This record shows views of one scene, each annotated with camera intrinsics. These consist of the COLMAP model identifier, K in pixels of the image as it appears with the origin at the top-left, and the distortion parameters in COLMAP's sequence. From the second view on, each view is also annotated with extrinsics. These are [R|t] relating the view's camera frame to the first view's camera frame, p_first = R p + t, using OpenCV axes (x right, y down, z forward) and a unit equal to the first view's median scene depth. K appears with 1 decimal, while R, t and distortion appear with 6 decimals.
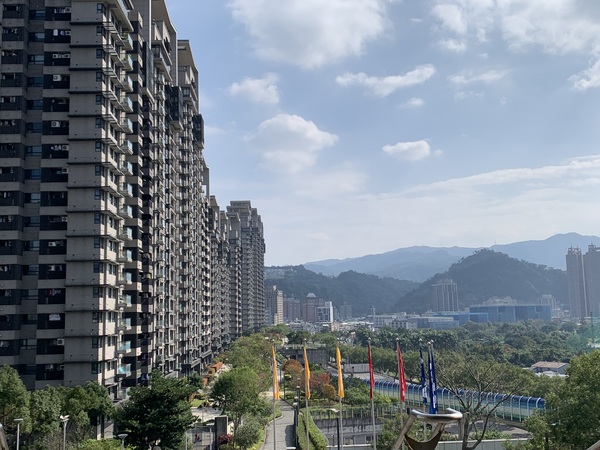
lens RADIAL K [[691.1, 0, 300.0], [0, 691.1, 225.0], [0, 0, 1]] dist [0.190280, -0.562359]
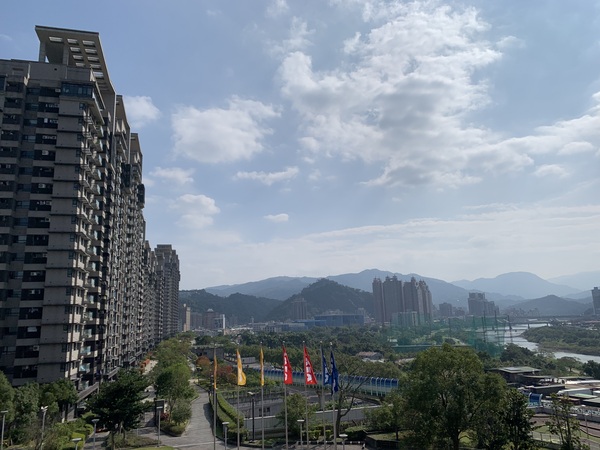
lens RADIAL K [[447.8, 0, 267.2], [0, 447.8, 224.2], [0, 0, 1]] dist [0.041490, -0.029431]
pose [[0.978761, 0.030062, 0.202786, -0.091822], [-0.012764, 0.996207, -0.086076, 0.001027], [-0.204605, 0.081660, 0.975433, 0.054702]]
